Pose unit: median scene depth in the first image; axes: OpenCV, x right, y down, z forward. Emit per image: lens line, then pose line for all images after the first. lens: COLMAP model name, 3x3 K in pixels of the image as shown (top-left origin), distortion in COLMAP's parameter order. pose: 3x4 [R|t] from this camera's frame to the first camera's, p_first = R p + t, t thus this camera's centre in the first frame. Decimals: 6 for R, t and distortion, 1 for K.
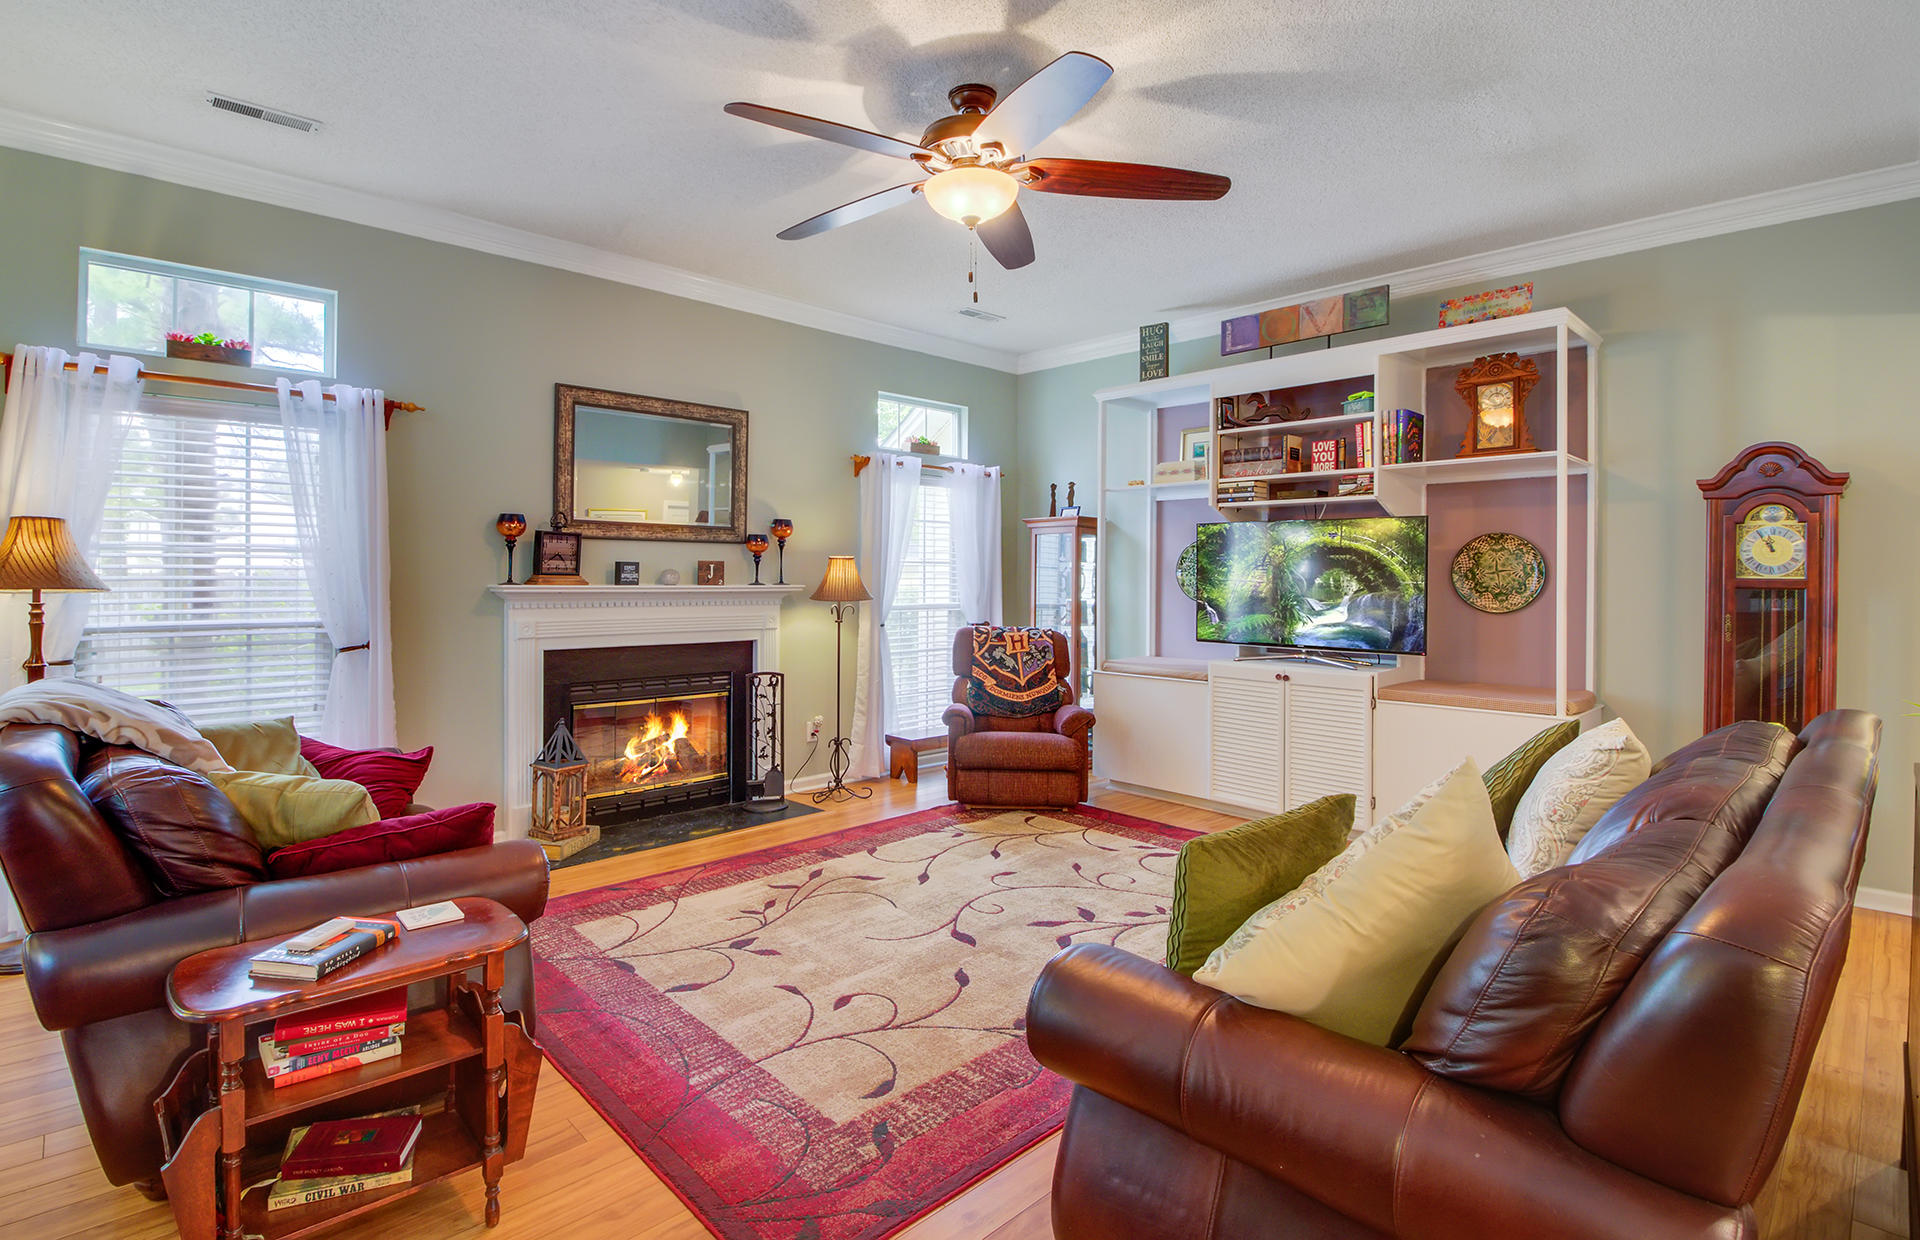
lens RADIAL K [[943.7, 0, 946.4], [0, 943.7, 571.2], [0, 0, 1]] dist [0.008890, -0.001022]
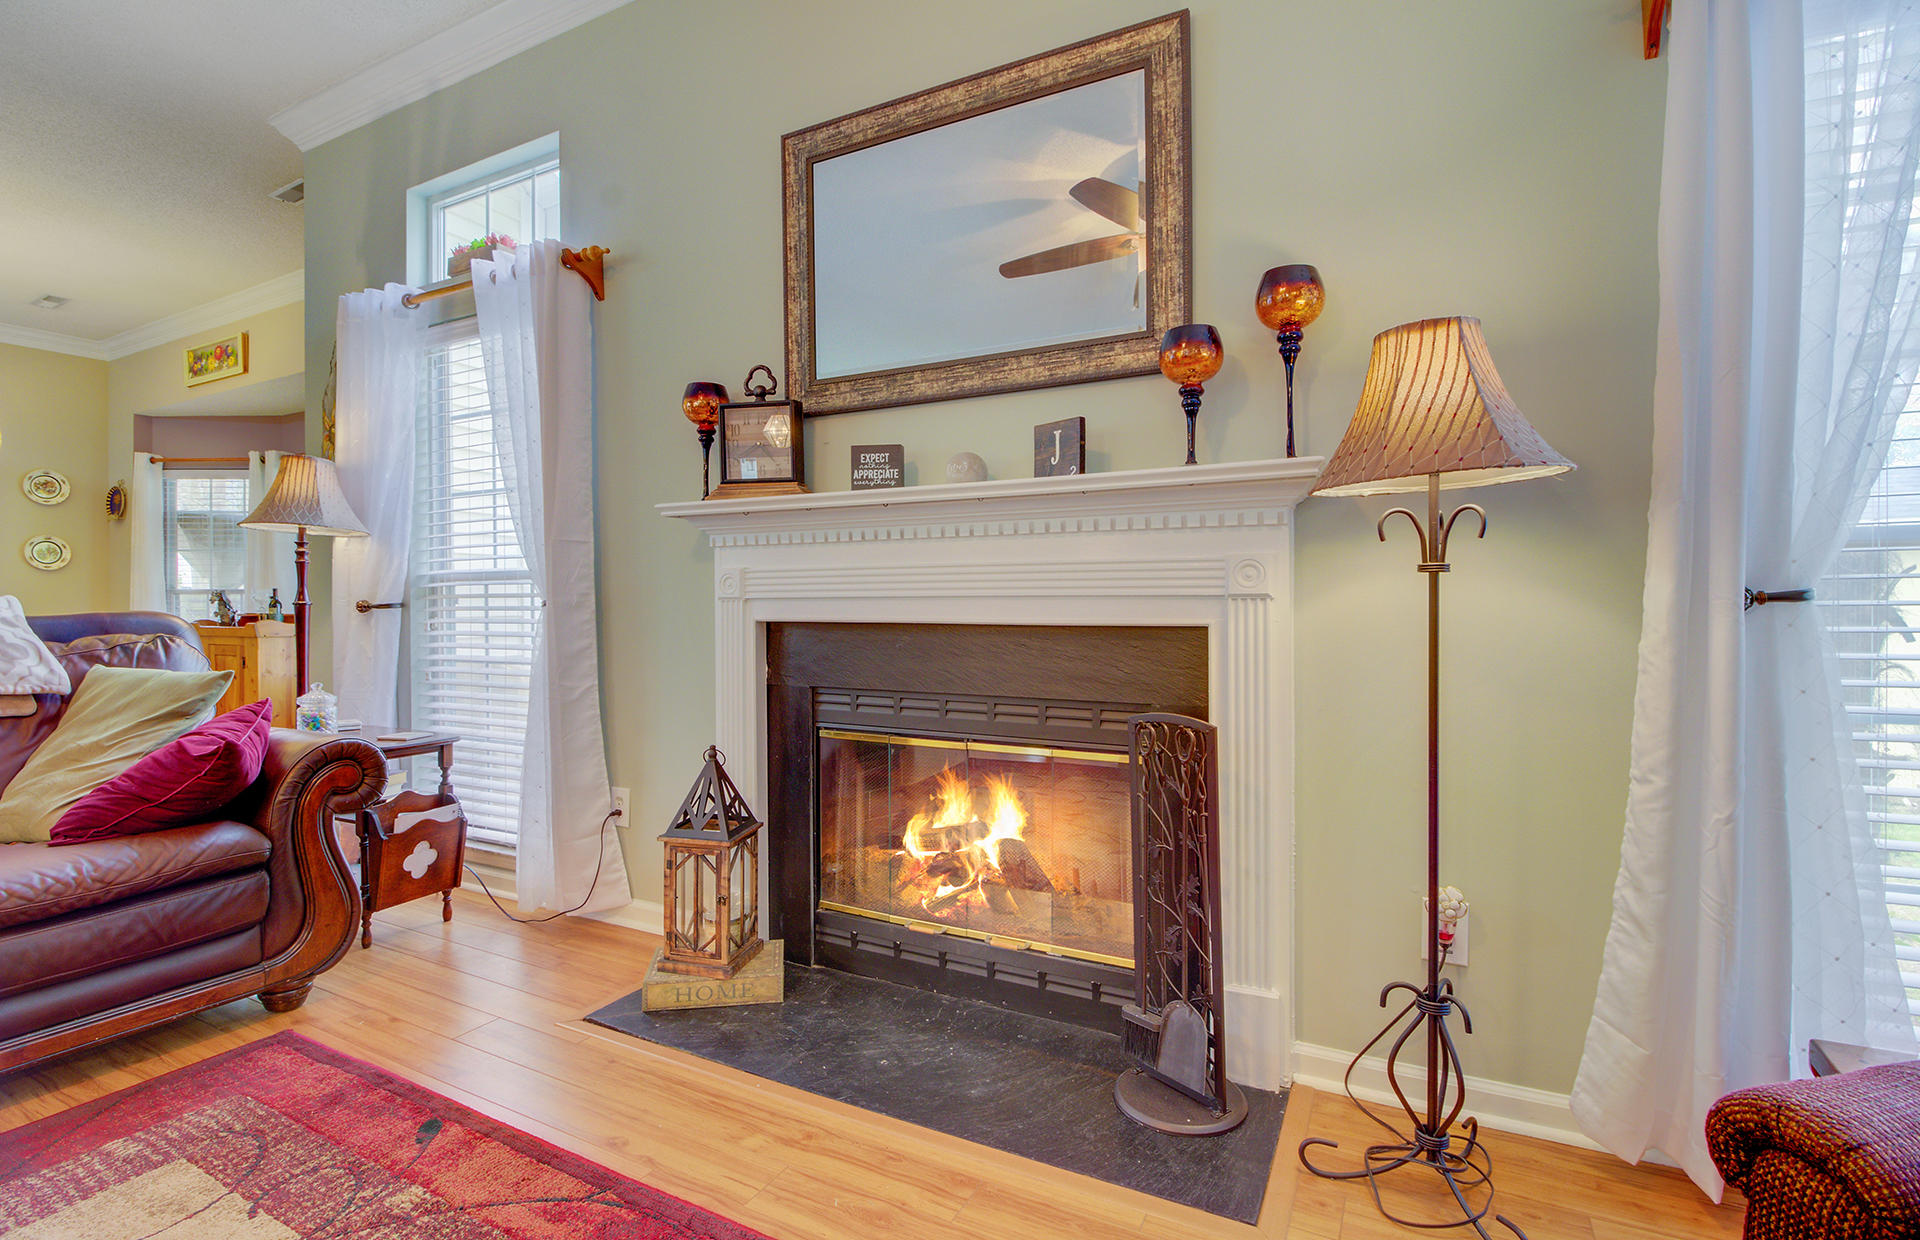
lens RADIAL K [[879.0, 0, 957.2], [0, 879.0, 616.3], [0, 0, 1]] dist [-0.002572, -0.003147]
pose [[0.305598, 0.005297, -0.952146, 0.103409], [0.007475, 0.999940, 0.007962, 0.075105], [0.952131, -0.009550, 0.305540, 0.918515]]
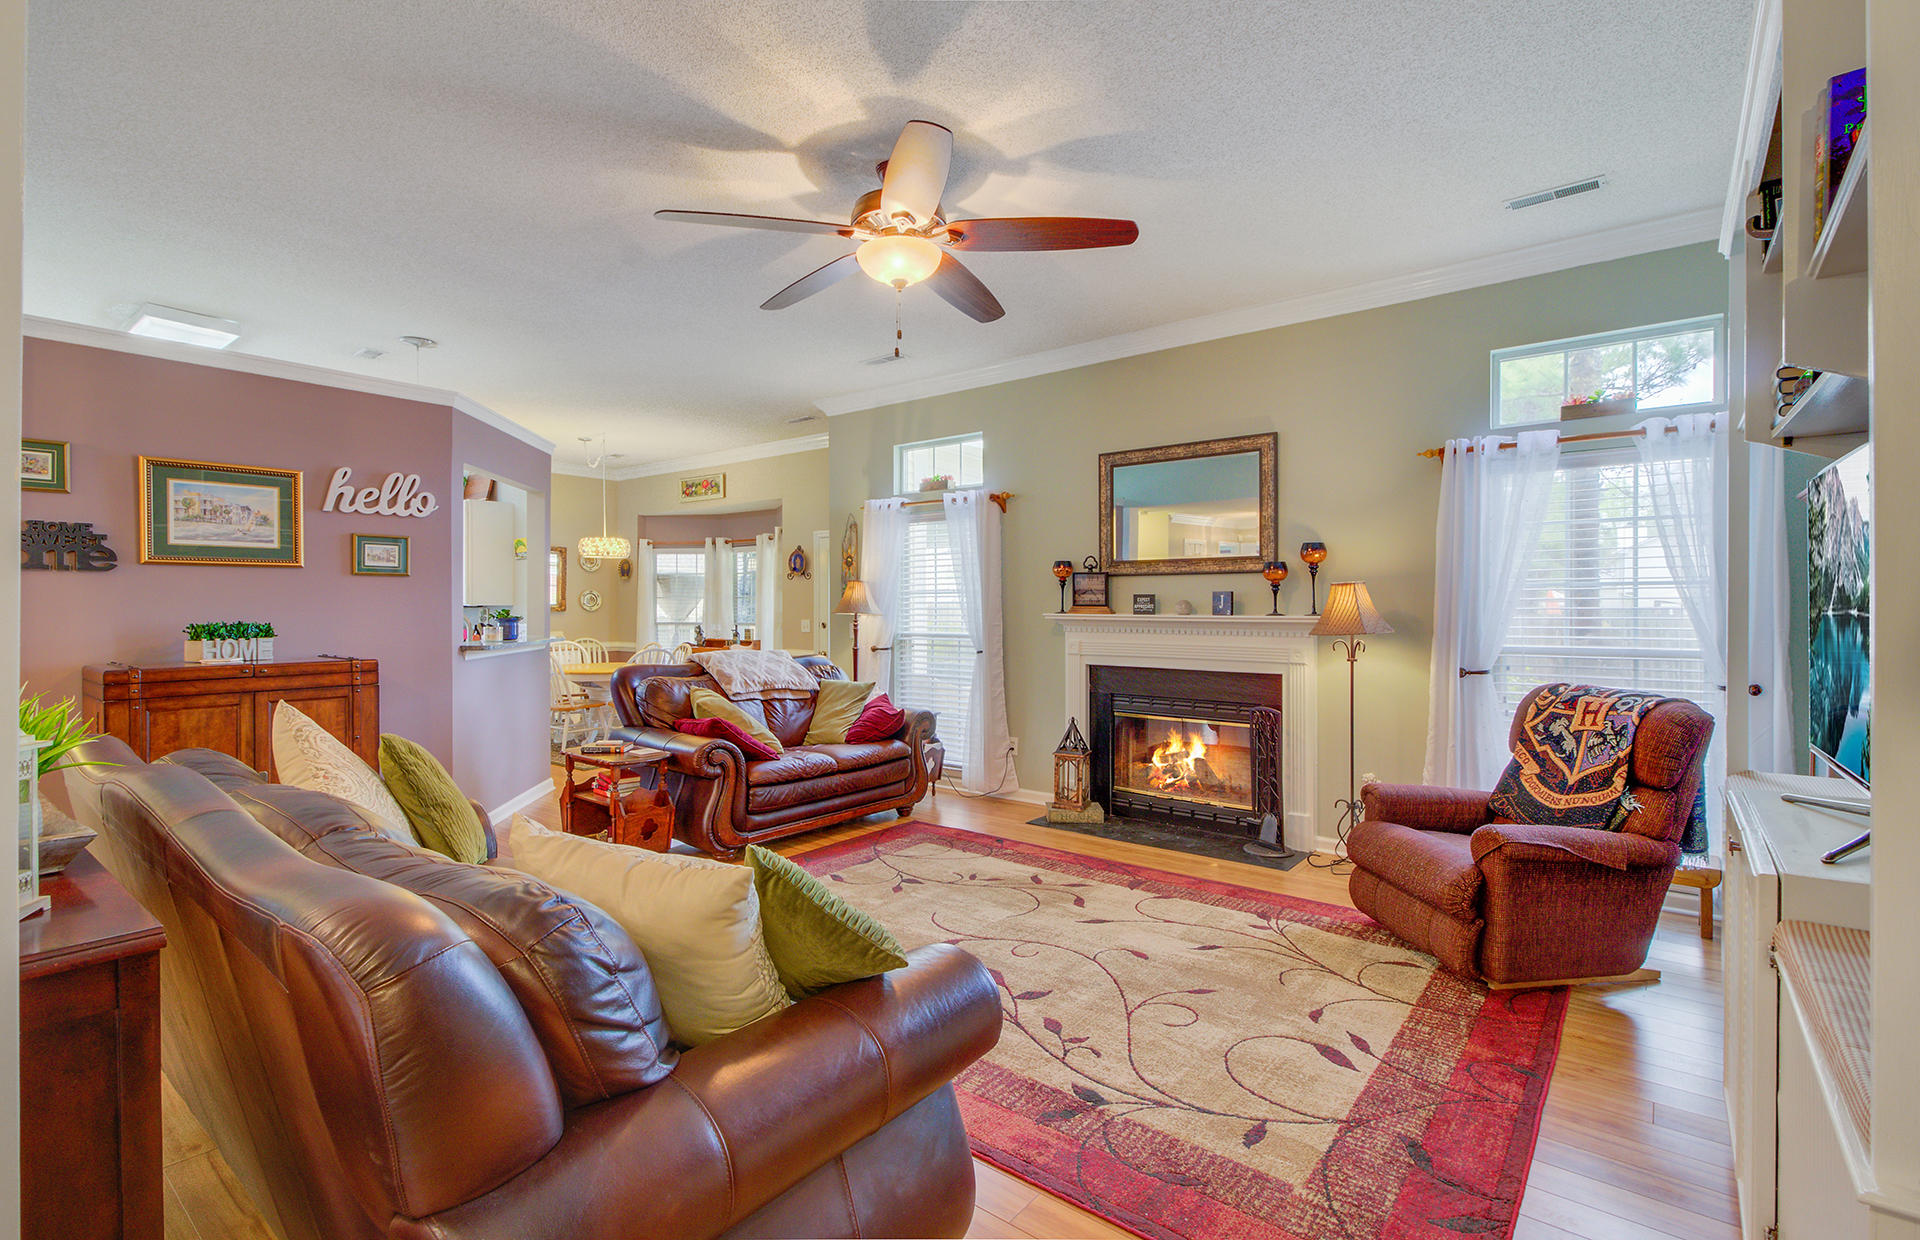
lens RADIAL K [[879.0, 0, 940.1], [0, 879.0, 618.9], [0, 0, 1]] dist [-0.002572, -0.003147]
pose [[0.108584, 0.007264, -0.994061, 0.719379], [0.002307, 0.999969, 0.007560, 0.011790], [0.994085, -0.003114, 0.108564, 0.646381]]
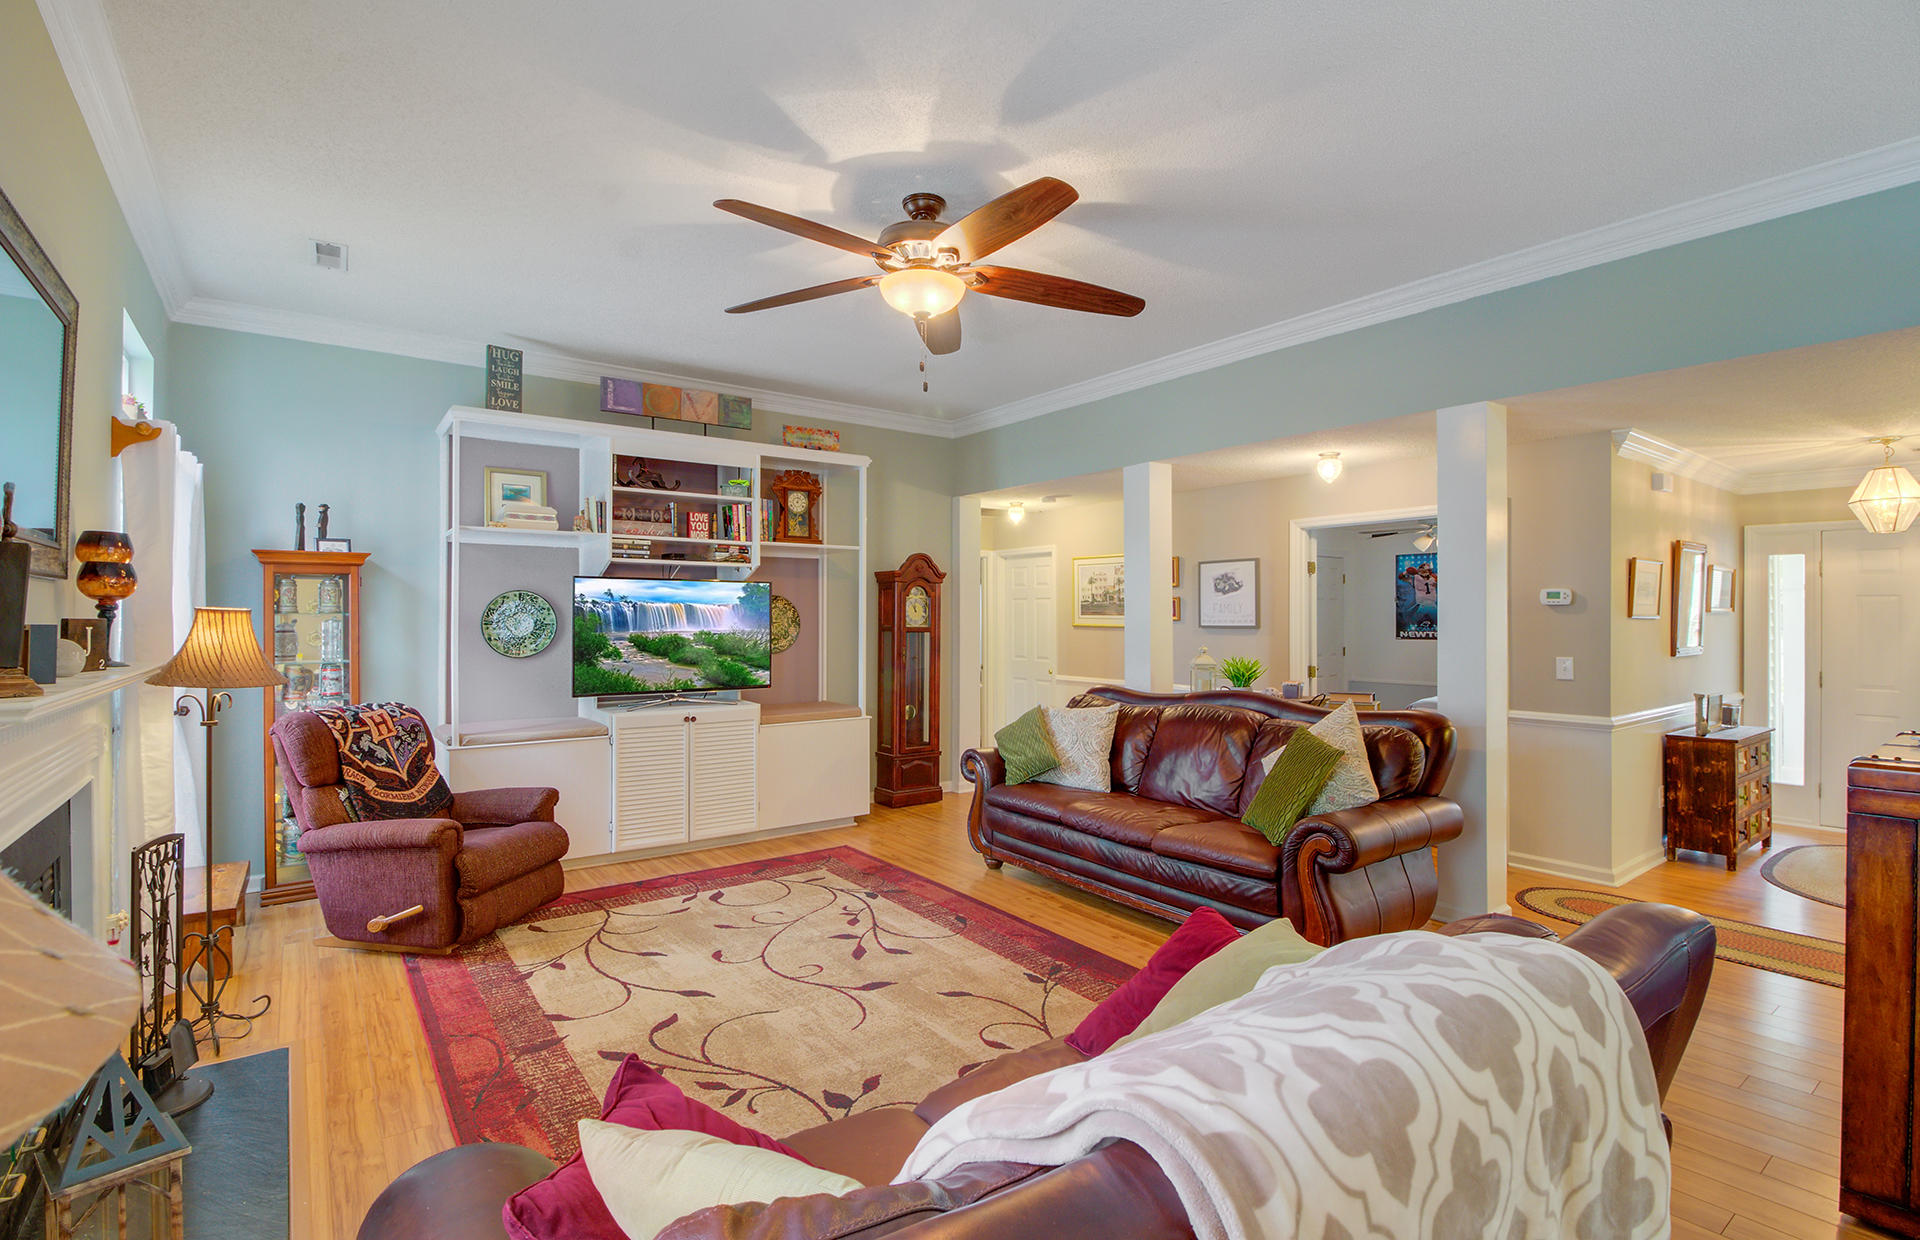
lens RADIAL K [[879.0, 0, 977.9], [0, 879.0, 612.6], [0, 0, 1]] dist [-0.002572, -0.003147]
pose [[0.107520, -0.001623, 0.994202, -0.679443], [-0.007143, 0.999972, 0.002405, -0.020568], [-0.994177, -0.007360, 0.107505, 0.571266]]
